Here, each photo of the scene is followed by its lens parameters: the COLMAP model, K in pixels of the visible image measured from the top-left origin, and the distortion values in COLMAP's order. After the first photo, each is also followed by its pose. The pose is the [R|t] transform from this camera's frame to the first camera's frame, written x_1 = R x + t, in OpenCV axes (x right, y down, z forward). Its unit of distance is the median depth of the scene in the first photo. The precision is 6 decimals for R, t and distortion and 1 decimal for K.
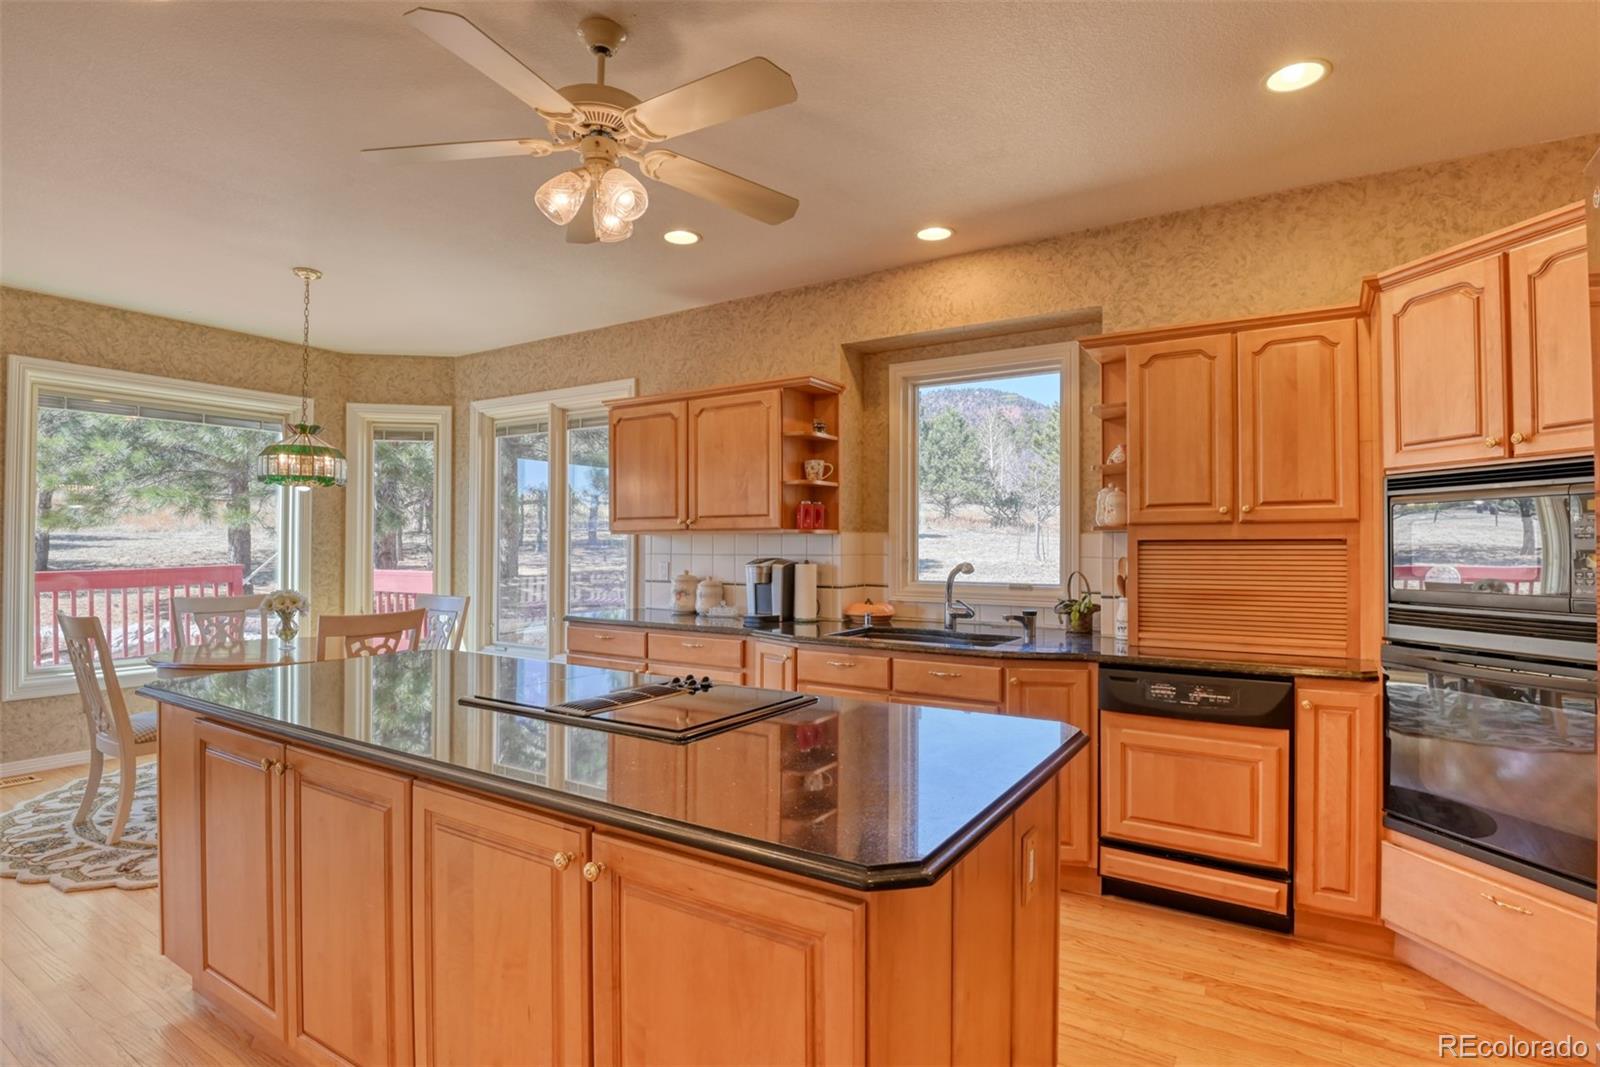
lens RADIAL K [[778.2, 0, 806.8], [0, 778.2, 537.9], [0, 0, 1]] dist [-0.025218, -0.005296]
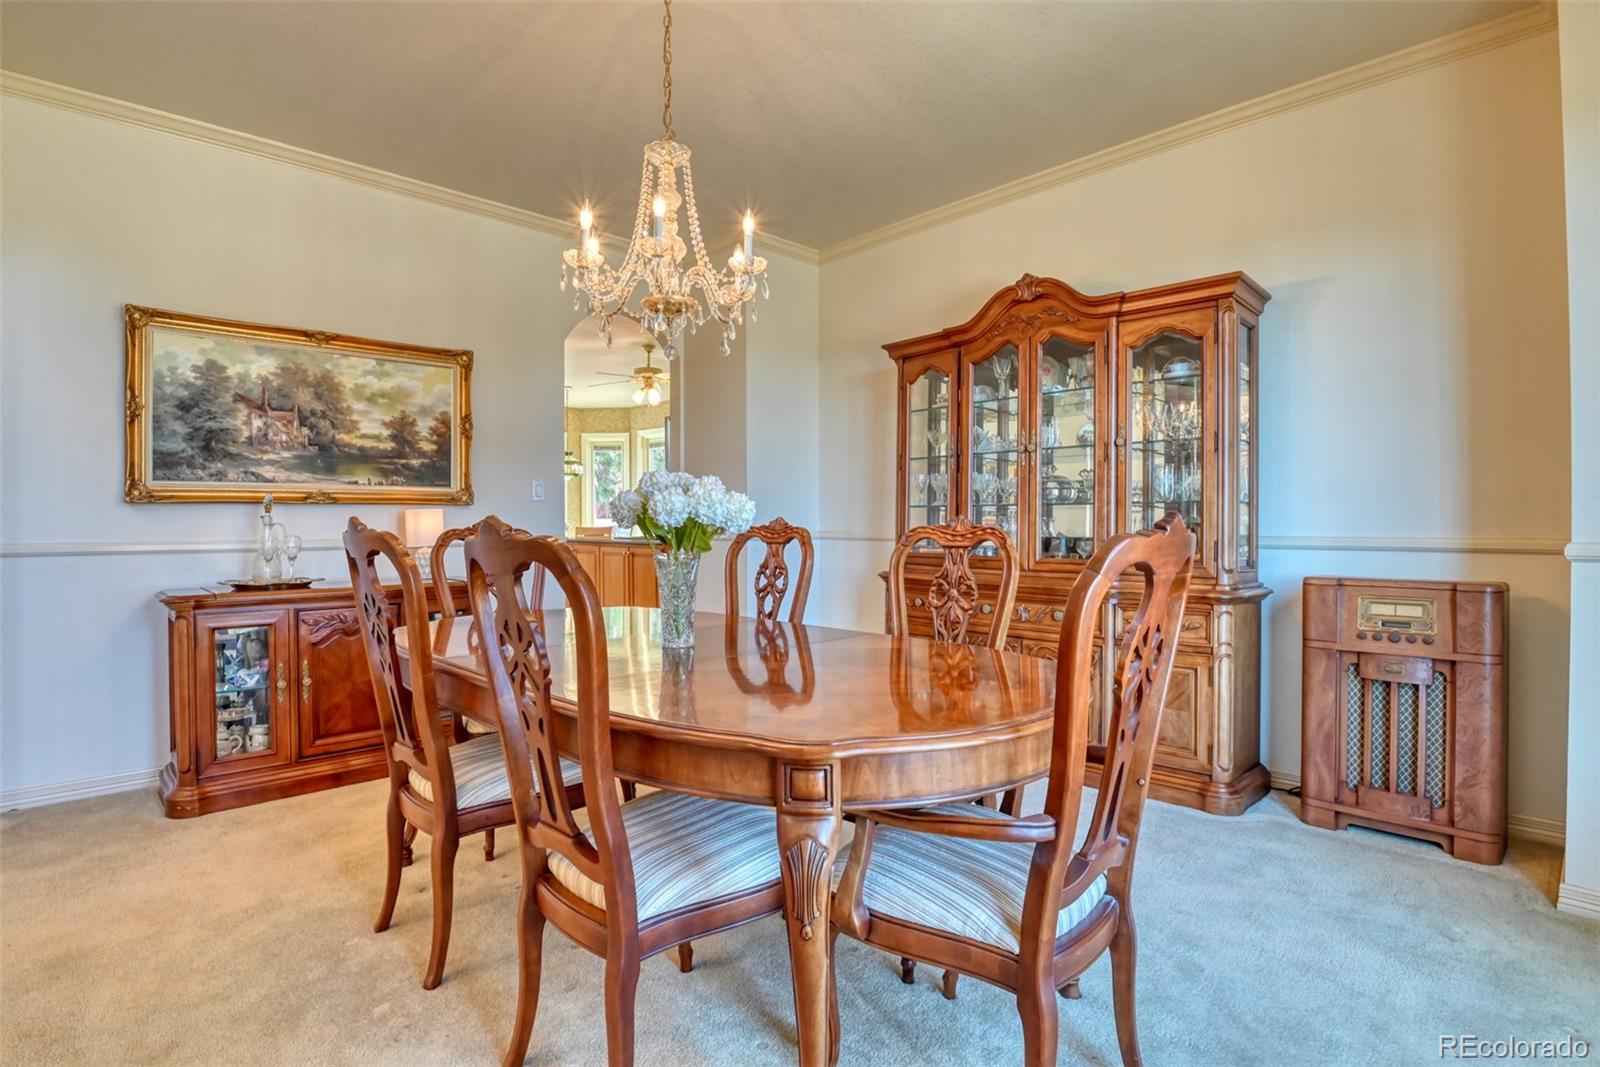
lens RADIAL K [[778.2, 0, 802.1], [0, 778.2, 530.2], [0, 0, 1]] dist [-0.025218, -0.005296]
pose [[0.967334, -0.000661, -0.253506, 0.475066], [0.006438, 0.999738, 0.021959, 0.037705], [0.253425, -0.022874, 0.967085, -0.820667]]
